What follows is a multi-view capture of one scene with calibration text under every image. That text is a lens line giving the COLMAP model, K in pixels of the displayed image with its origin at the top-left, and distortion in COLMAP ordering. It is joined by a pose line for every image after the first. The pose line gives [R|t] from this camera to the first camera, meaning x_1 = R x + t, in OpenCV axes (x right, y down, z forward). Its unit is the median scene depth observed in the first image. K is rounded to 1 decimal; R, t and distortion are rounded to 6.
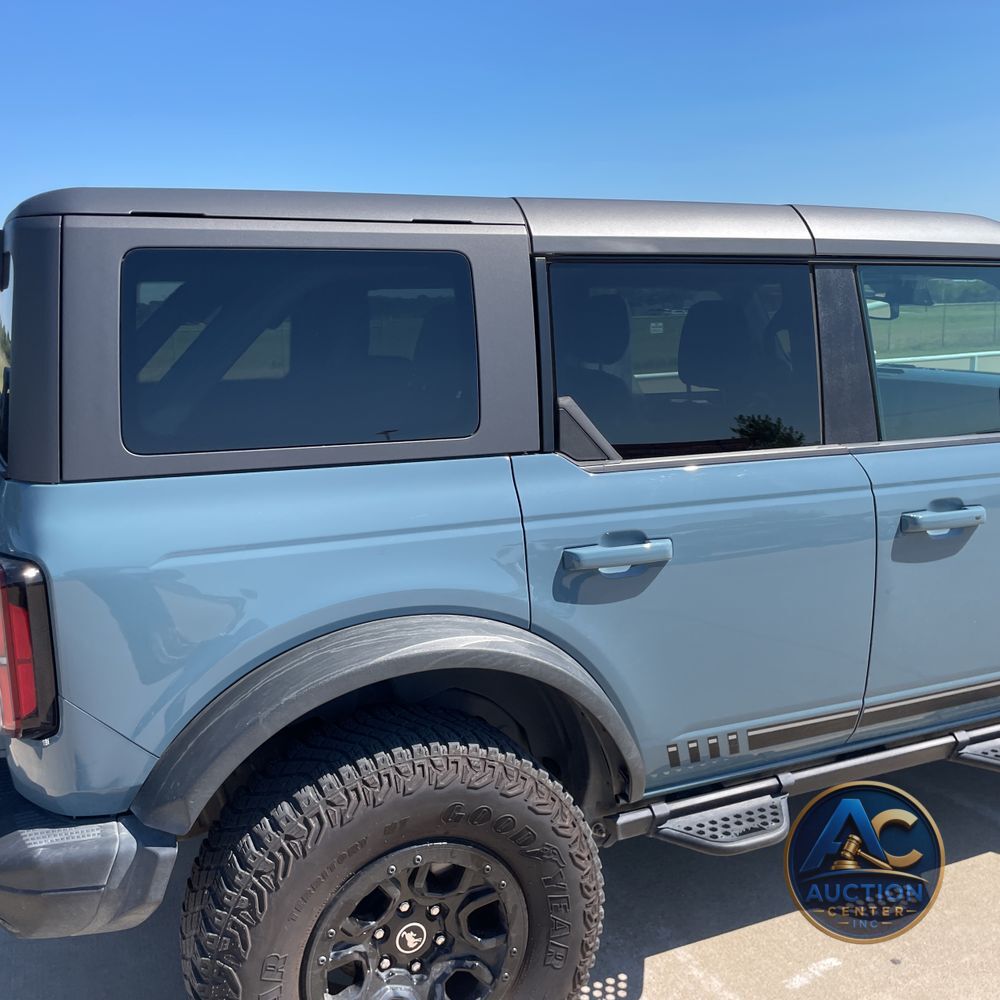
lens RADIAL K [[1017.8, 0, 500.0], [0, 1017.8, 500.0], [0, 0, 1]] dist [0.083221, -0.115232]
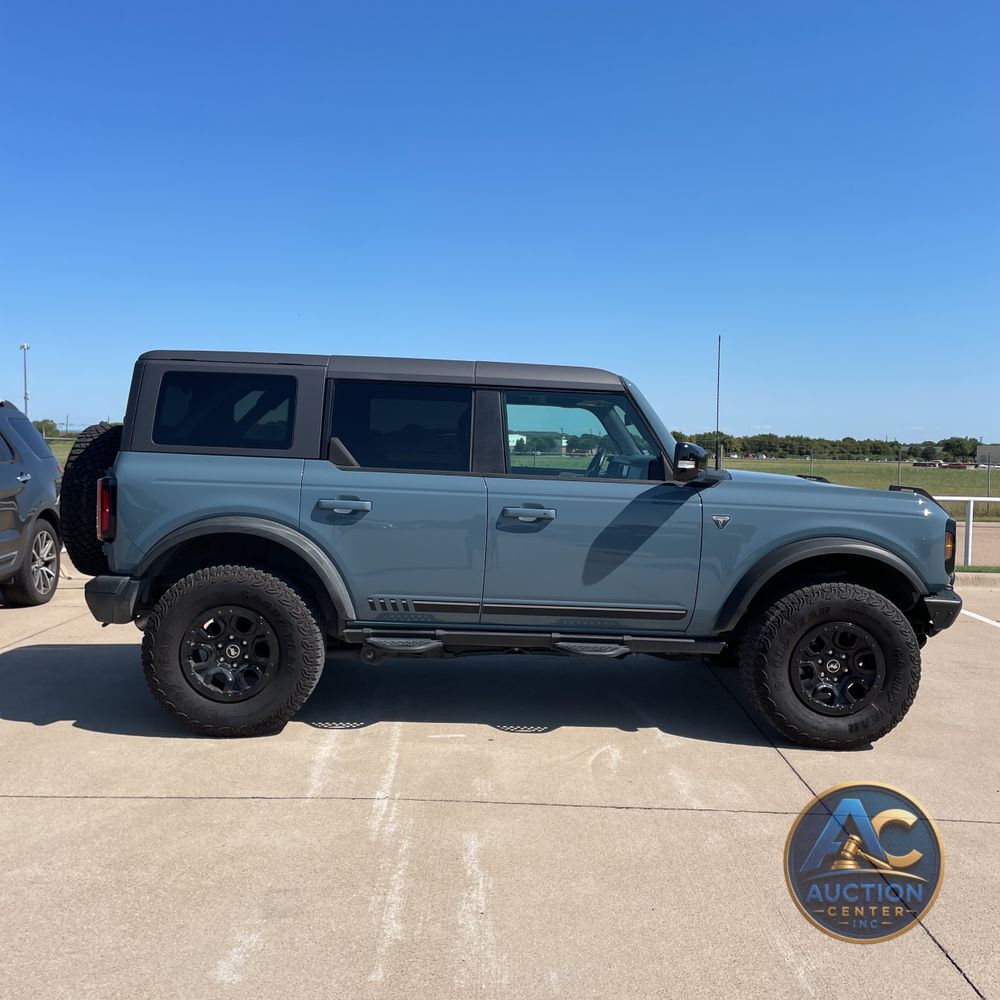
lens RADIAL K [[1014.6, 0, 518.3], [0, 1014.6, 490.5], [0, 0, 1]] dist [0.102324, -0.143641]
pose [[0.924939, 0.061032, -0.375184, 1.358776], [-0.116016, 0.985256, -0.125740, 0.268049], [0.361978, 0.159829, 0.918382, -0.987593]]
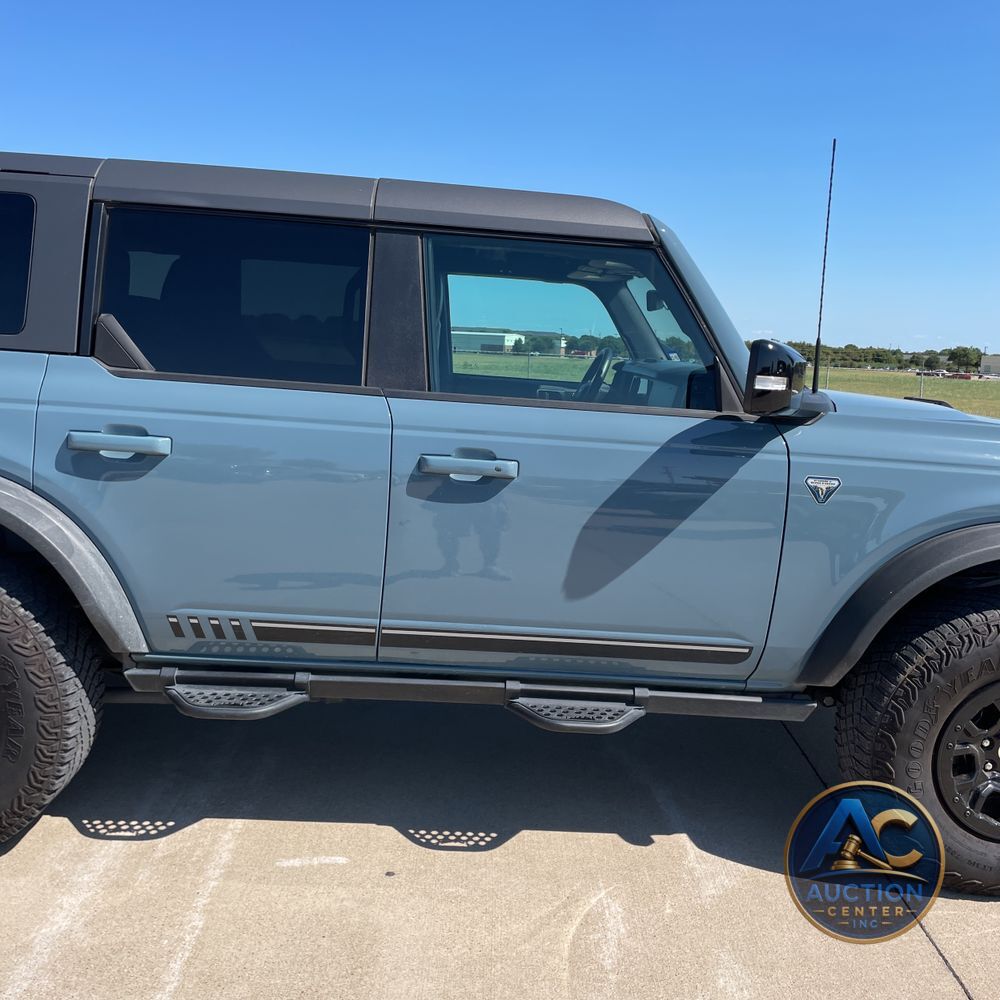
lens RADIAL K [[1014.6, 0, 518.3], [0, 1014.6, 490.5], [0, 0, 1]] dist [0.102324, -0.143641]
pose [[0.924030, 0.119709, -0.363096, 1.025367], [-0.139934, 0.989712, -0.029815, 0.080565], [0.355791, 0.078359, 0.931275, 0.028564]]
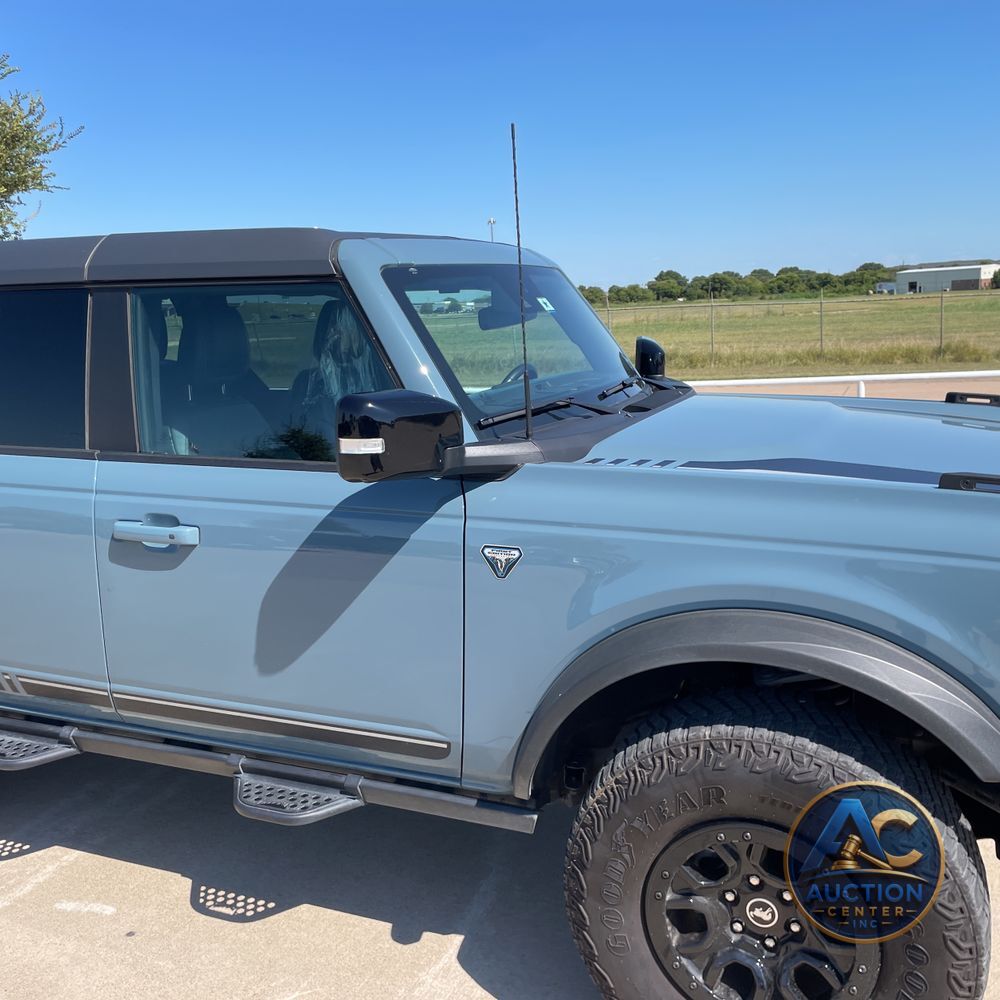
lens RADIAL K [[1014.6, 0, 518.3], [0, 1014.6, 490.5], [0, 0, 1]] dist [0.102324, -0.143641]
pose [[0.676676, 0.126796, -0.725281, 1.675813], [-0.110962, 0.991371, 0.069790, -0.160637], [0.727872, 0.033253, 0.684906, 0.655852]]
